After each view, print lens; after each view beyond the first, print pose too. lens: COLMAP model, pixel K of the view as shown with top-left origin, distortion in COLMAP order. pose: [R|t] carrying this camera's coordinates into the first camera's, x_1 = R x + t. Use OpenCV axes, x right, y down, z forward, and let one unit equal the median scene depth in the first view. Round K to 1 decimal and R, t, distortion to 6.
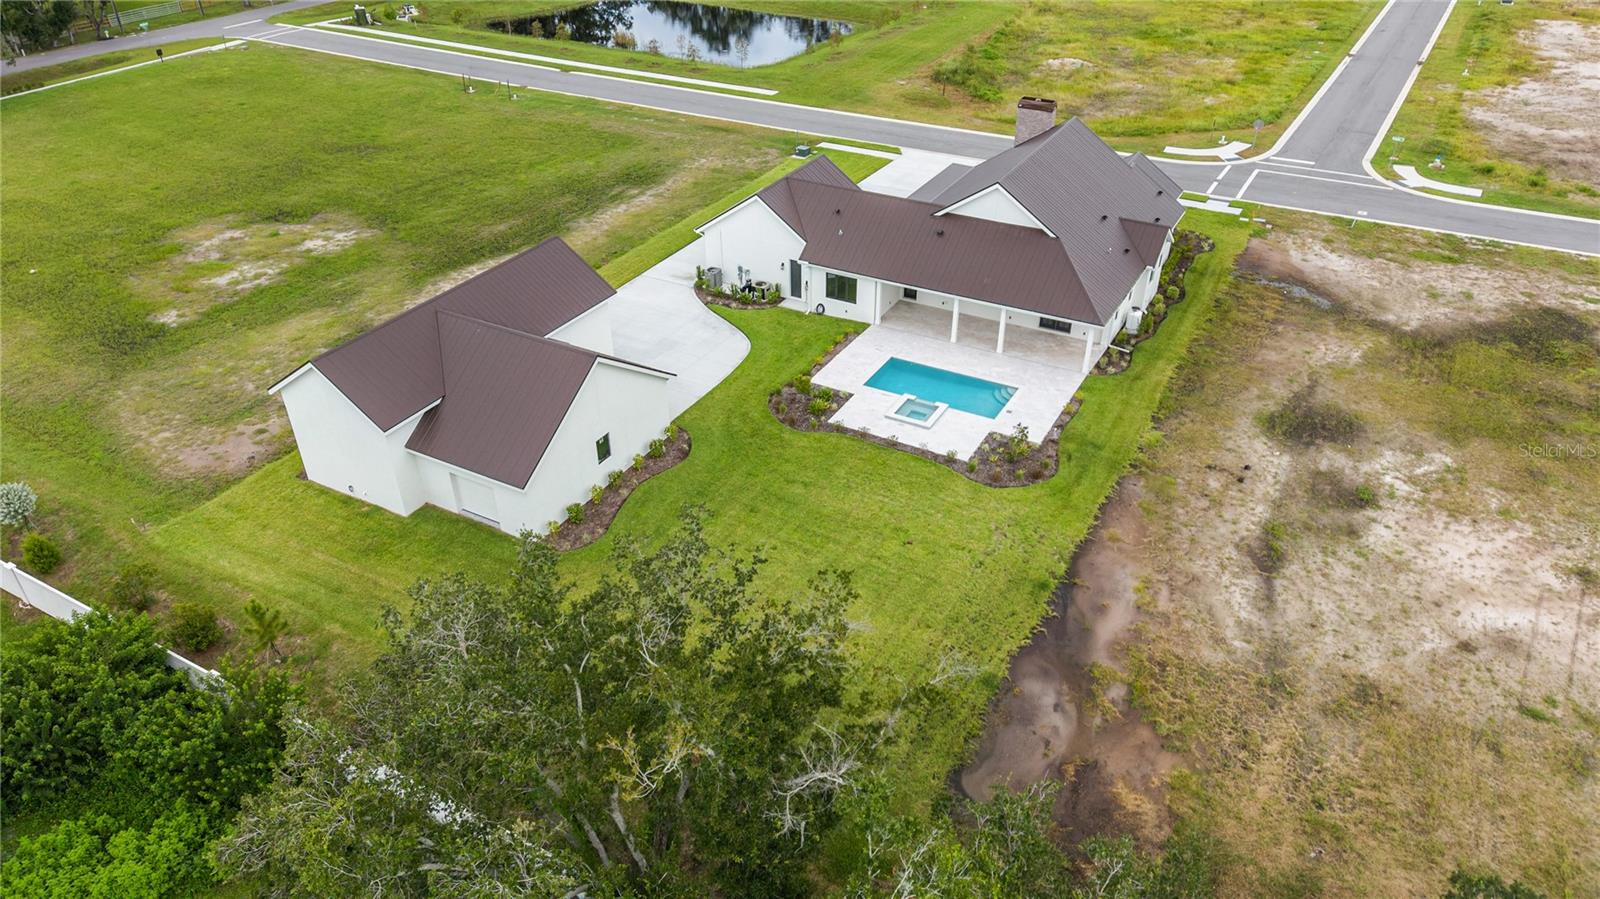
lens RADIAL K [[1071.1, 0, 796.8], [0, 1071.1, 454.3], [0, 0, 1]] dist [0.045359, -0.050211]
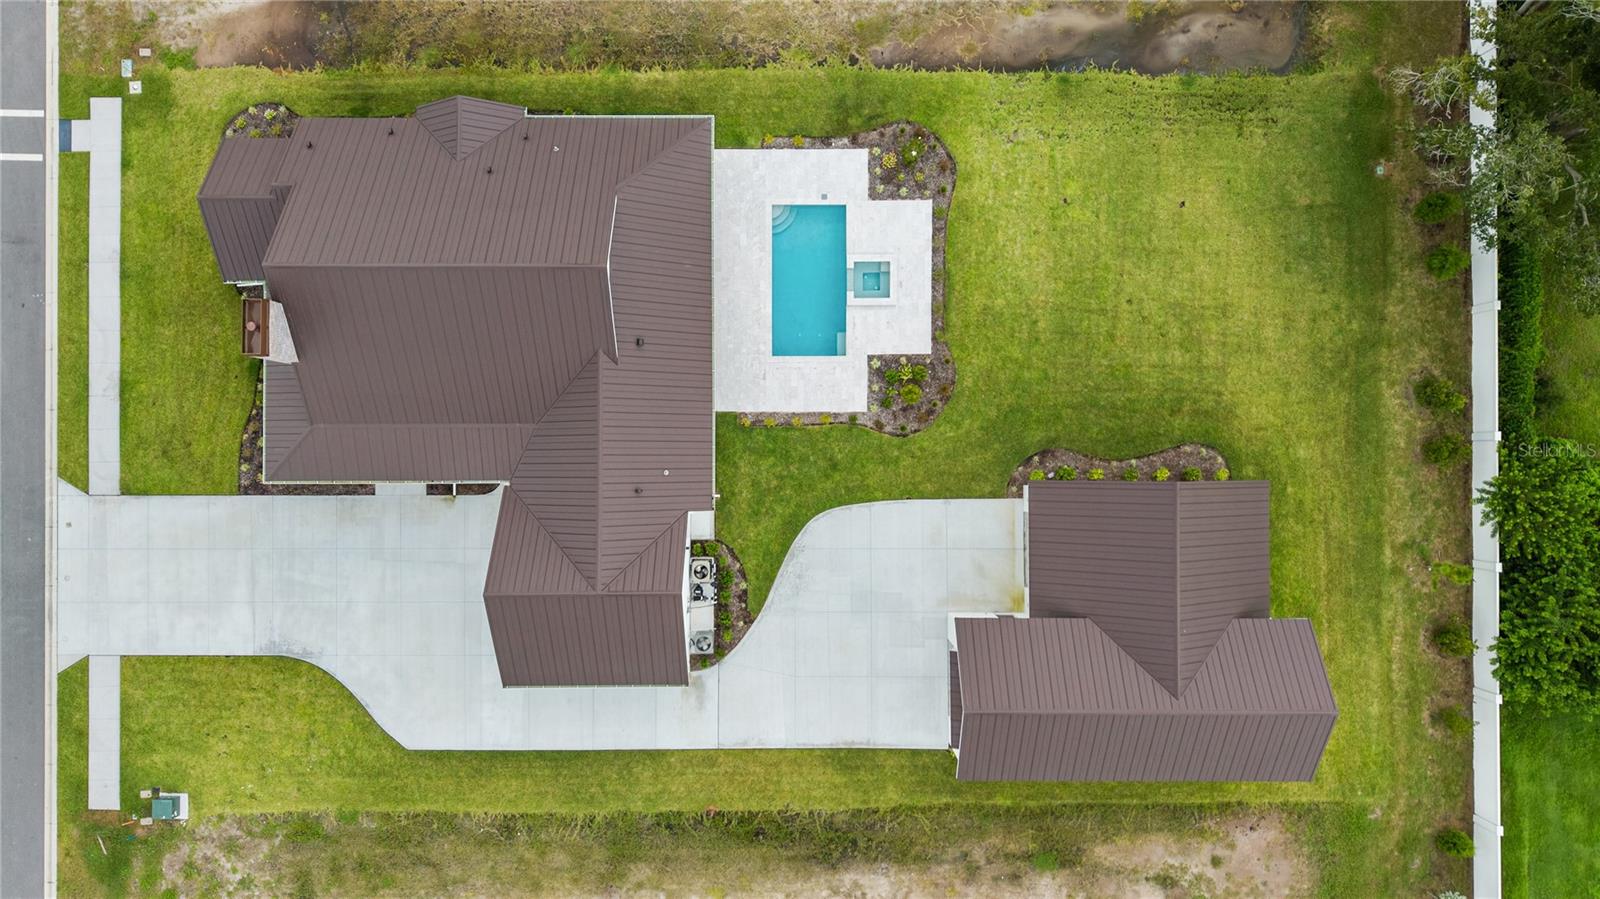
lens RADIAL K [[1062.4, 0, 796.7], [0, 1062.4, 460.8], [0, 0, 1]] dist [0.041047, -0.046980]
pose [[-0.488929, -0.872200, 0.014721, -0.008008], [0.482097, -0.256108, 0.837849, -0.716043], [-0.727002, 0.416745, 0.545703, 0.468100]]
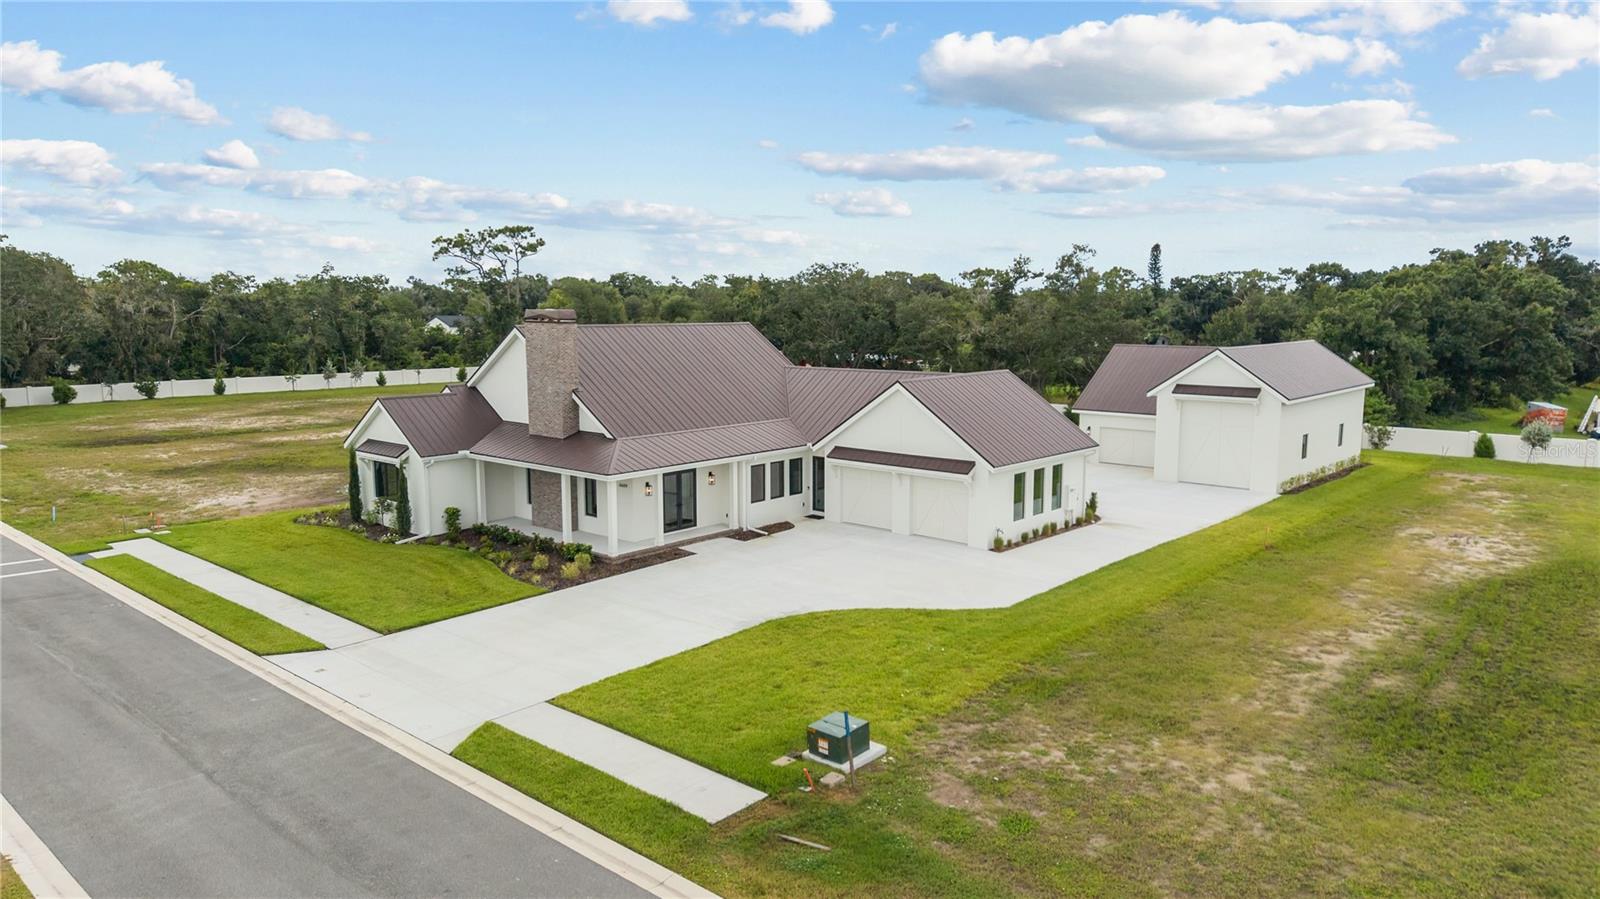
lens RADIAL K [[1062.4, 0, 796.7], [0, 1062.4, 460.8], [0, 0, 1]] dist [0.041047, -0.046980]
pose [[-0.976710, -0.026459, 0.212927, -0.048483], [0.122021, 0.747780, 0.652638, -0.647547], [-0.176491, 0.663420, -0.727135, 1.480601]]
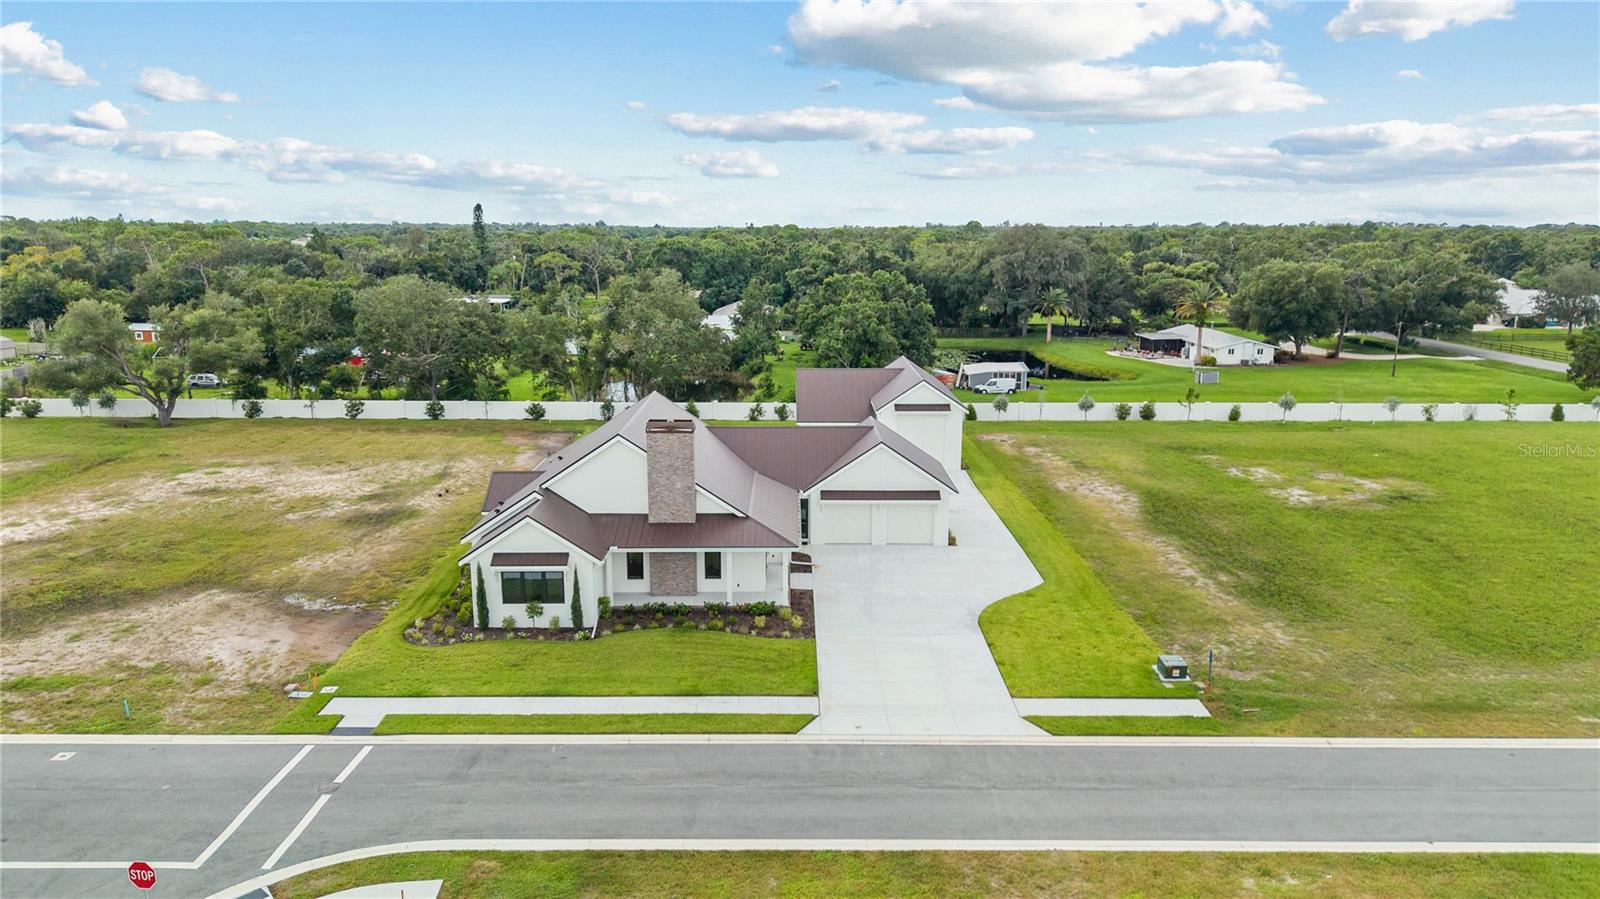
lens RADIAL K [[1062.4, 0, 796.7], [0, 1062.4, 460.8], [0, 0, 1]] dist [0.041047, -0.046980]
pose [[-0.870575, 0.107848, -0.480071, 0.507809], [-0.269611, 0.711610, 0.648784, -0.816855], [0.411593, 0.694248, -0.590433, 1.497983]]
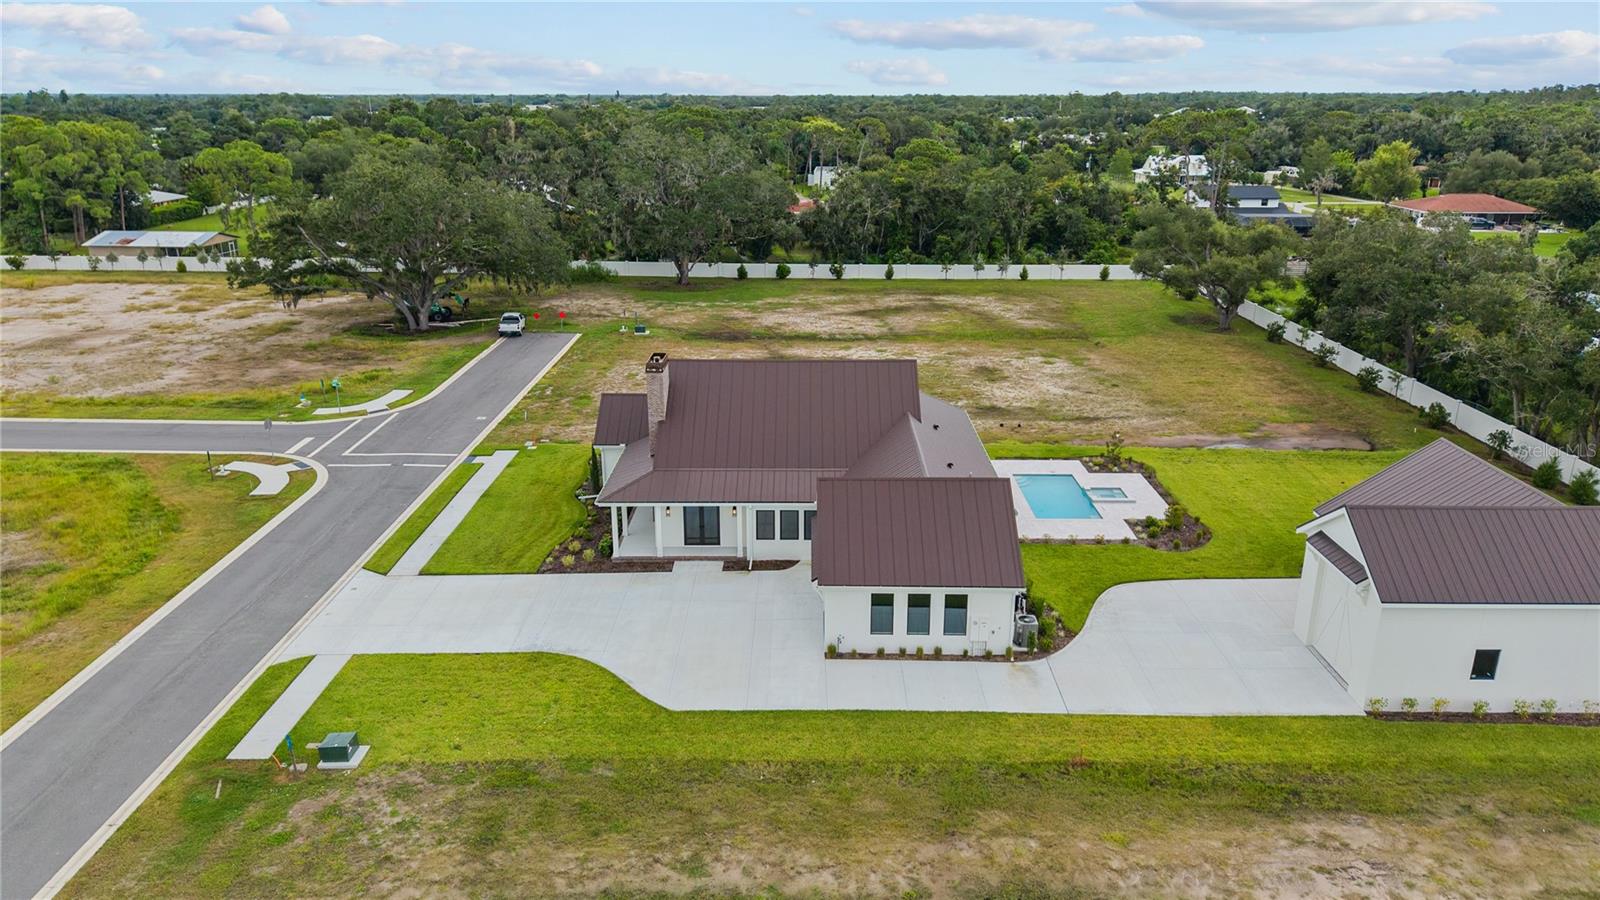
lens RADIAL K [[1062.4, 0, 796.7], [0, 1062.4, 461.3], [0, 0, 1]] dist [0.041047, -0.046980]
pose [[-0.477986, -0.279319, 0.832773, -0.522791], [0.485451, 0.706132, 0.515476, -0.638043], [-0.732029, 0.650661, -0.201925, 1.137393]]
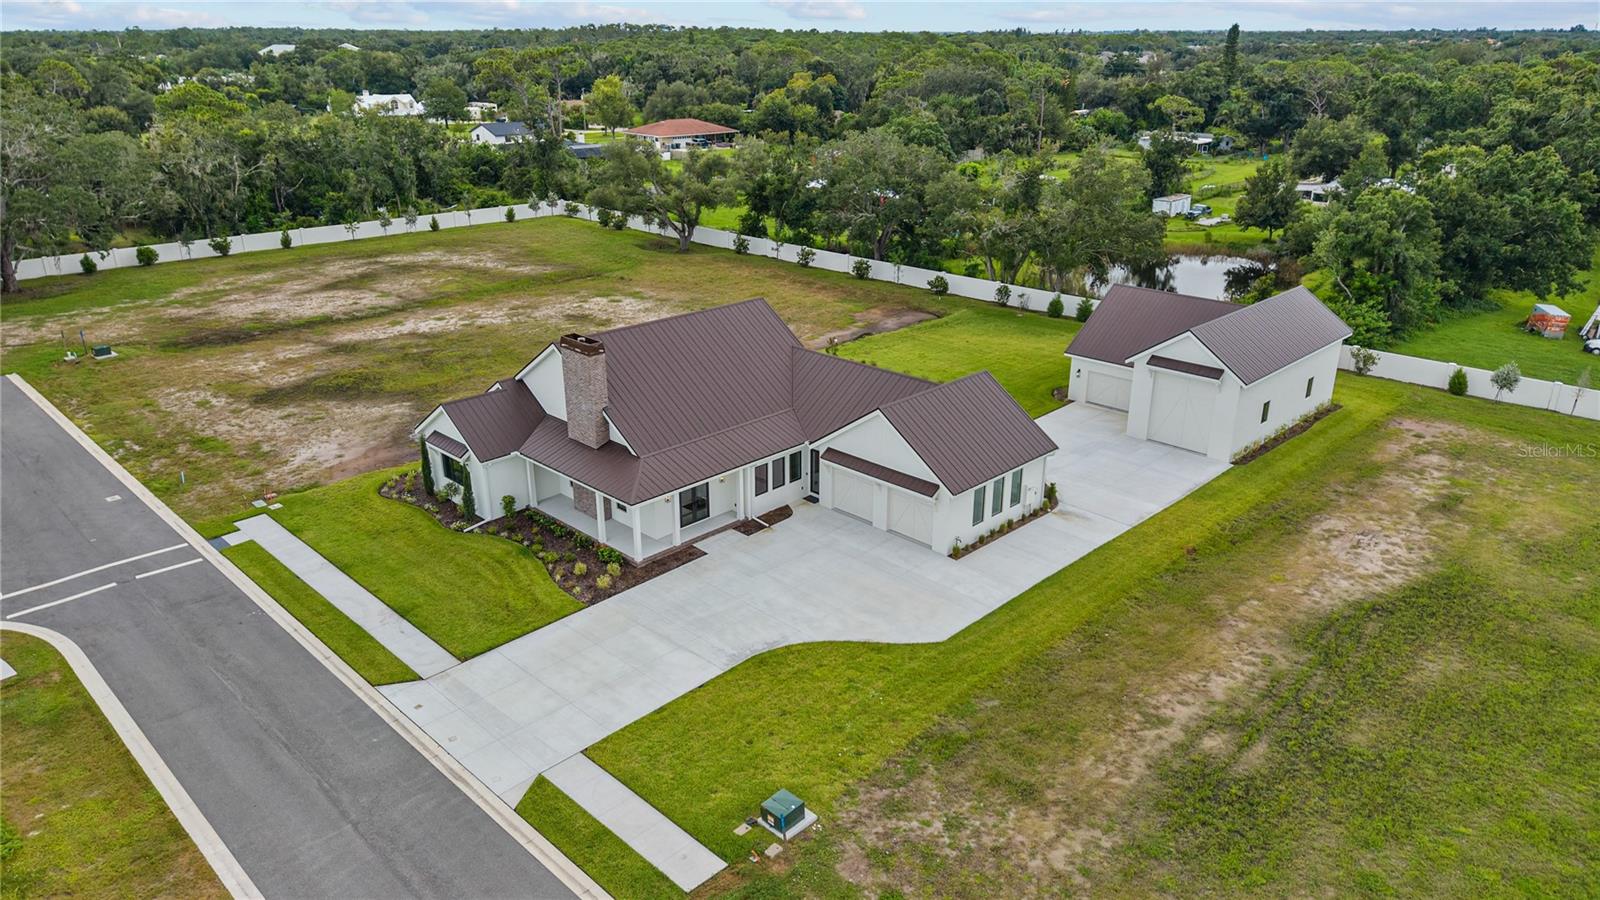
lens RADIAL K [[1071.1, 0, 796.8], [0, 1071.1, 454.8], [0, 0, 1]] dist [0.045359, -0.050211]
pose [[-0.963309, -0.094300, 0.251283, -0.103871], [0.150892, 0.583993, 0.797611, -0.837020], [-0.221963, 0.806262, -0.548337, 1.427175]]
